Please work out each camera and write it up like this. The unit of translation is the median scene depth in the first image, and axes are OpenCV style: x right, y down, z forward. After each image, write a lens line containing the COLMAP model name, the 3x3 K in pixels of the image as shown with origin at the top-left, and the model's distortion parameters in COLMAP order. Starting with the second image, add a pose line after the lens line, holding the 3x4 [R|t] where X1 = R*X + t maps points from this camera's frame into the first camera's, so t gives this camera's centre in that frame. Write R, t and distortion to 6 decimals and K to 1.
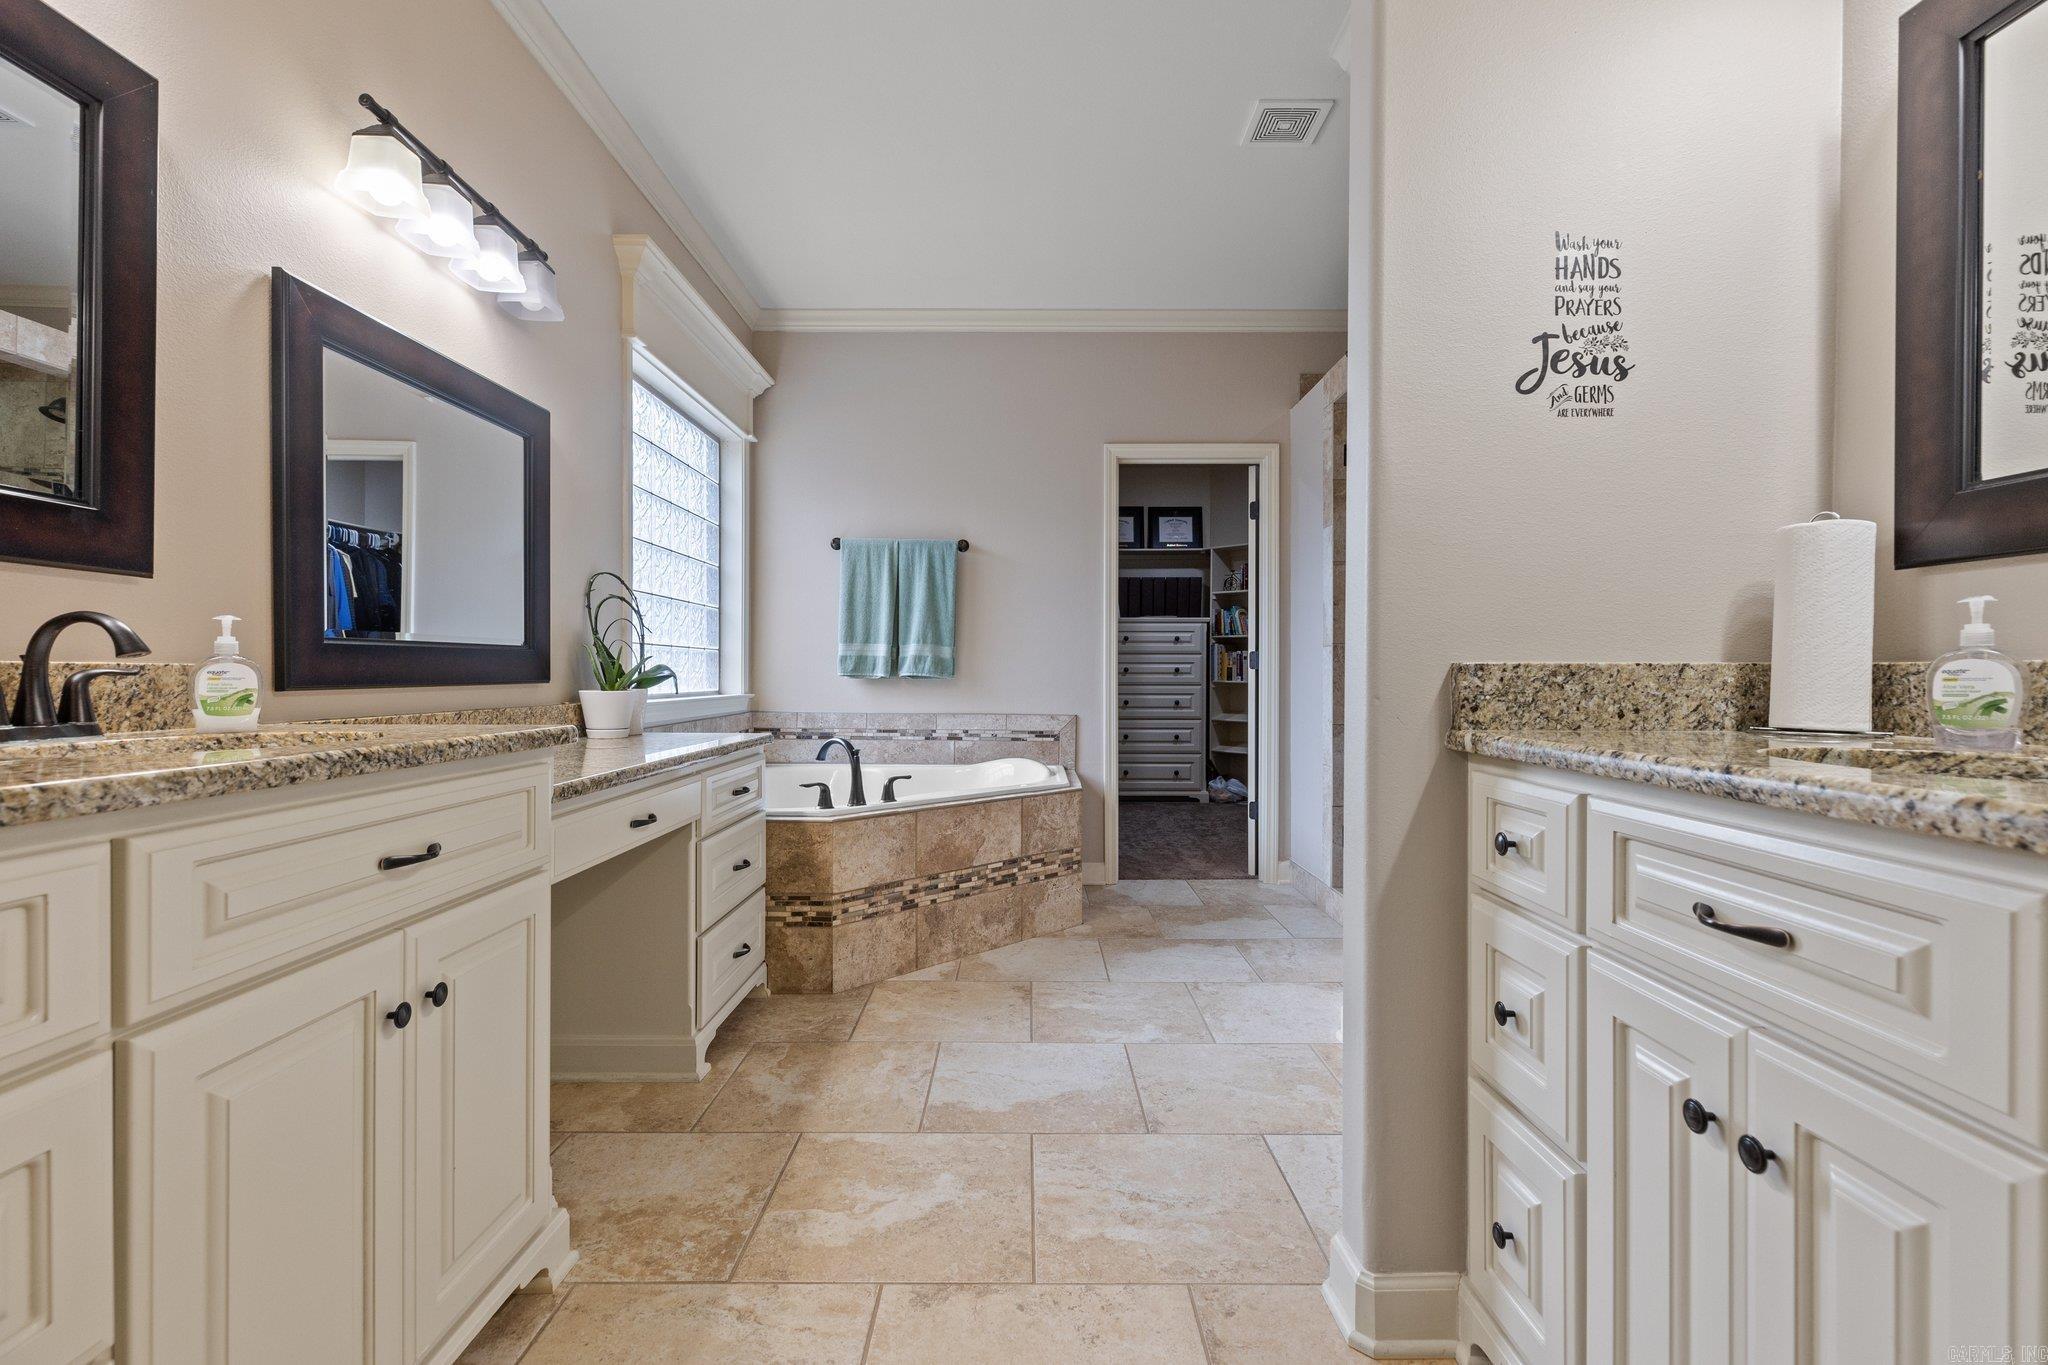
lens RADIAL K [[927.2, 0, 1028.0], [0, 927.2, 683.0], [0, 0, 1]] dist [0.005408, -0.000564]
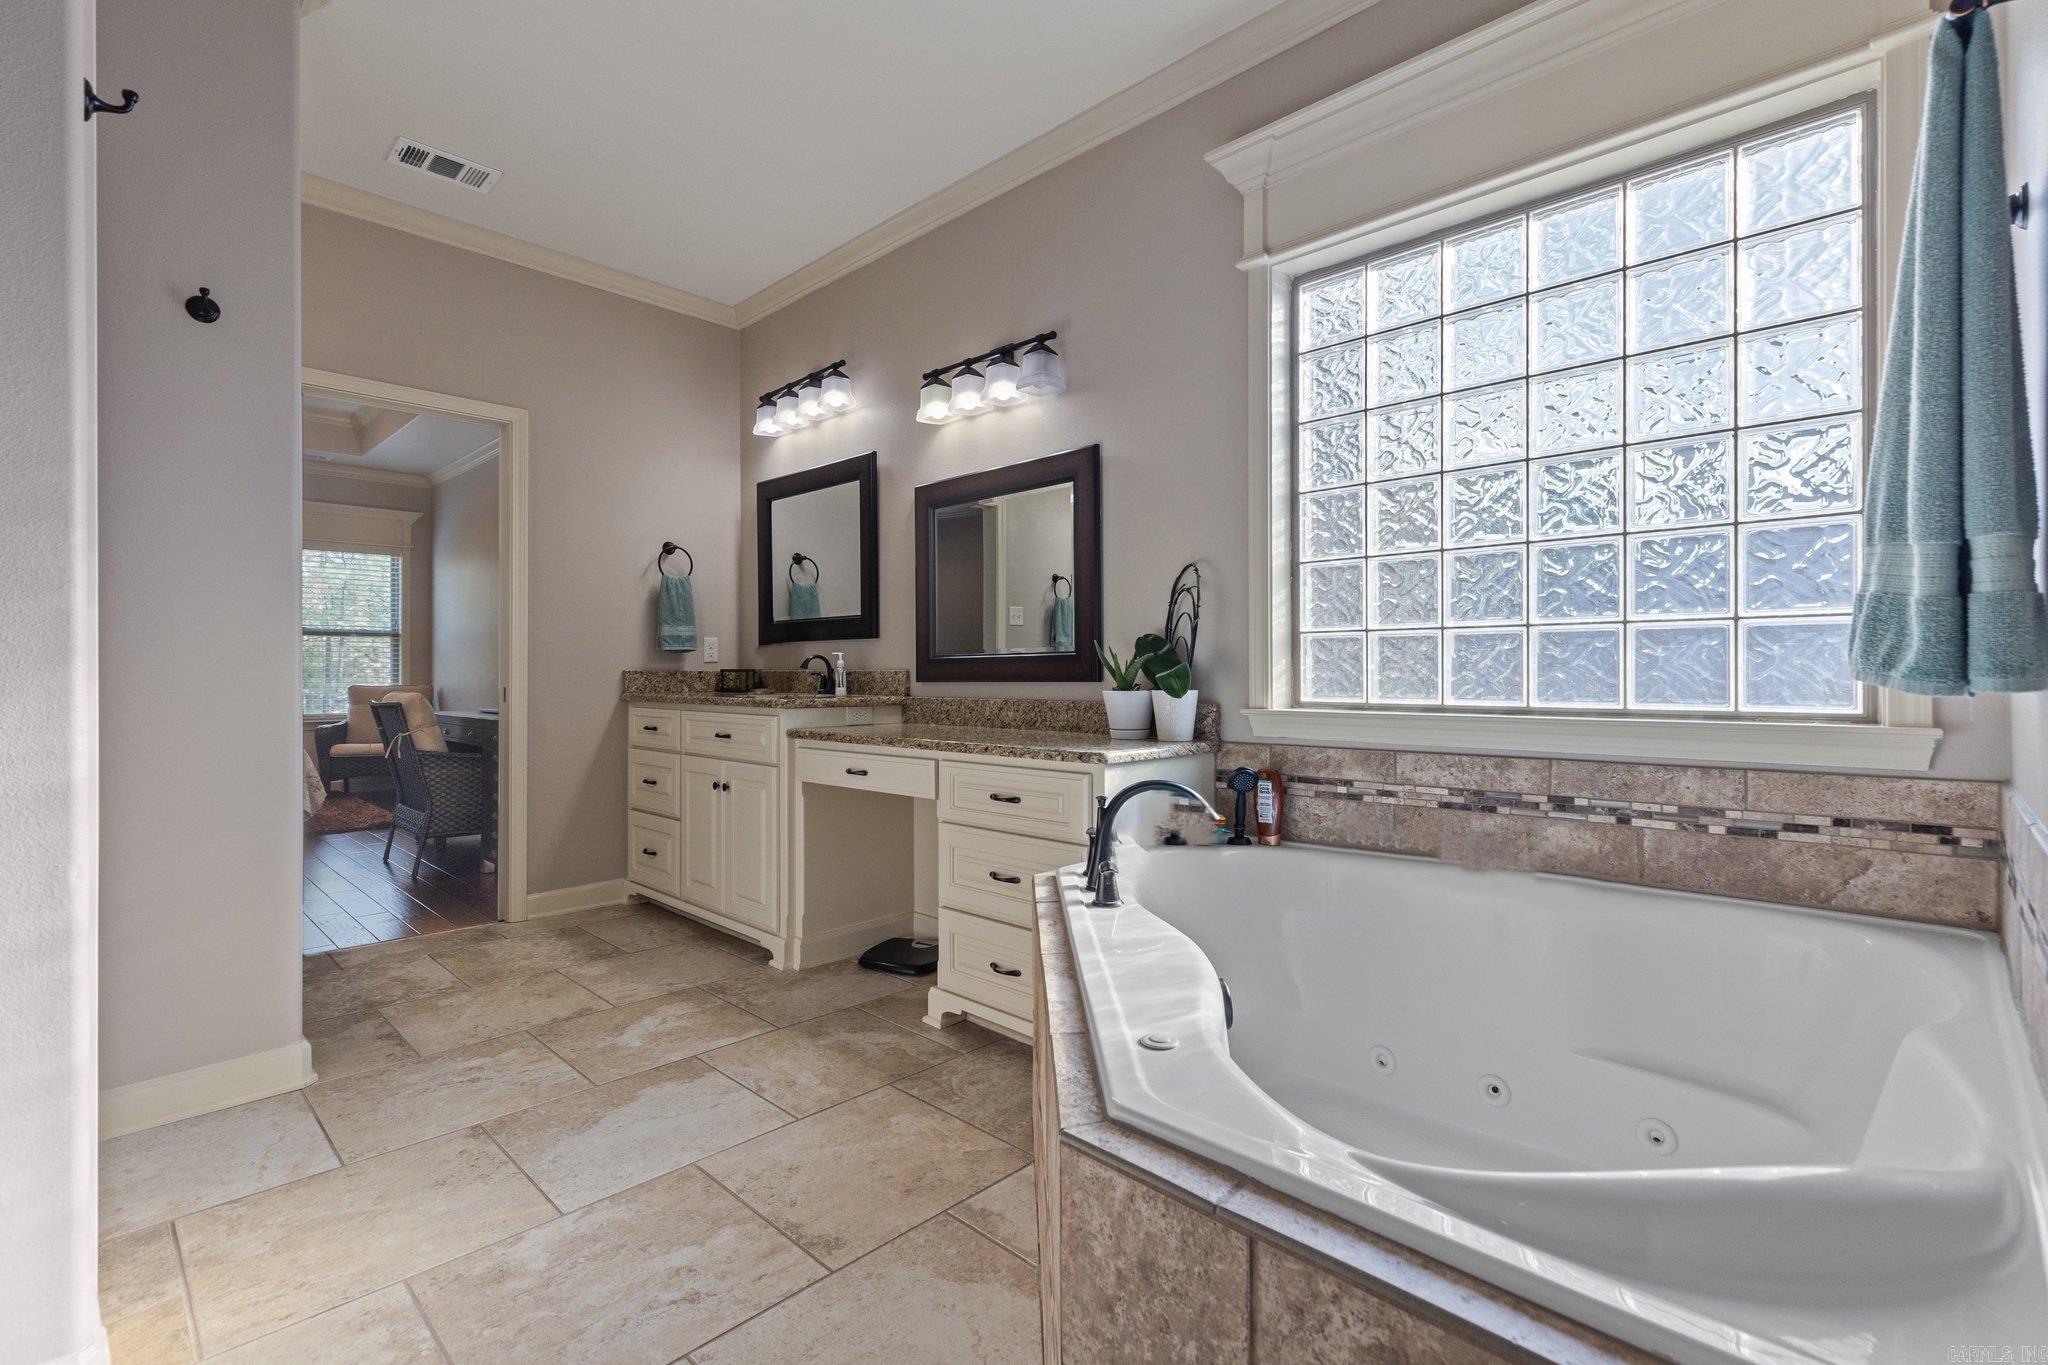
lens RADIAL K [[927.2, 0, 1023.4], [0, 927.2, 672.3], [0, 0, 1]] dist [0.005408, -0.000564]
pose [[-0.698222, -0.002888, -0.715875, 0.423196], [-0.006944, 0.999972, 0.002738, -0.016771], [0.715847, 0.006883, -0.698223, 2.029323]]
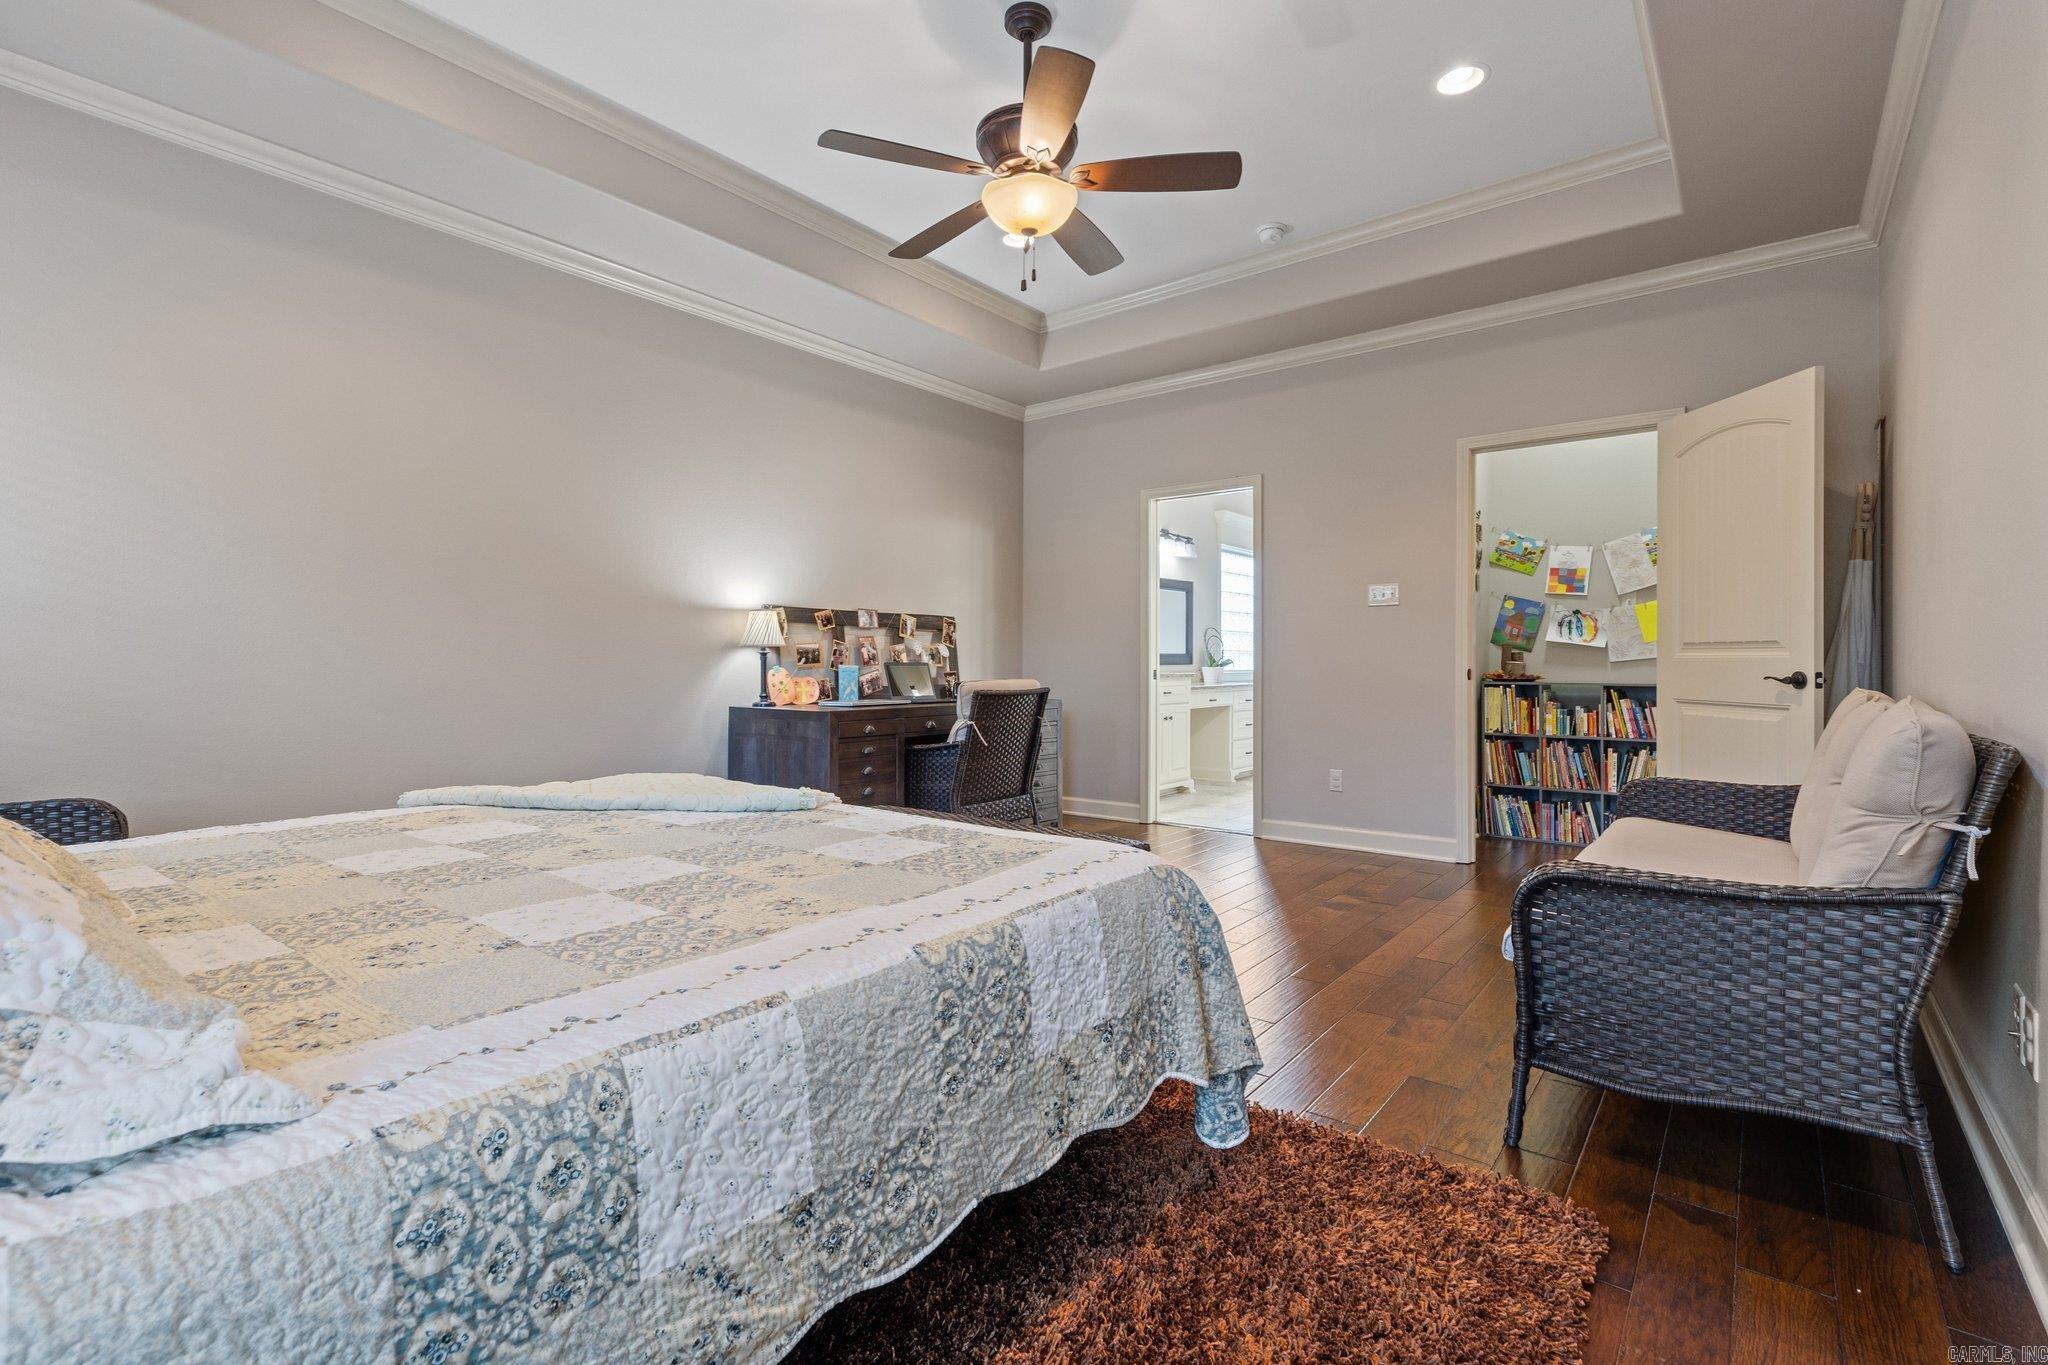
lens RADIAL K [[927.2, 0, 1023.9], [0, 927.2, 672.4], [0, 0, 1]] dist [0.005408, -0.000564]
pose [[0.781513, 0.009335, -0.623819, 1.069382], [-0.006103, 0.999955, 0.007317, 0.006321], [0.623859, -0.001911, 0.781535, -1.940139]]
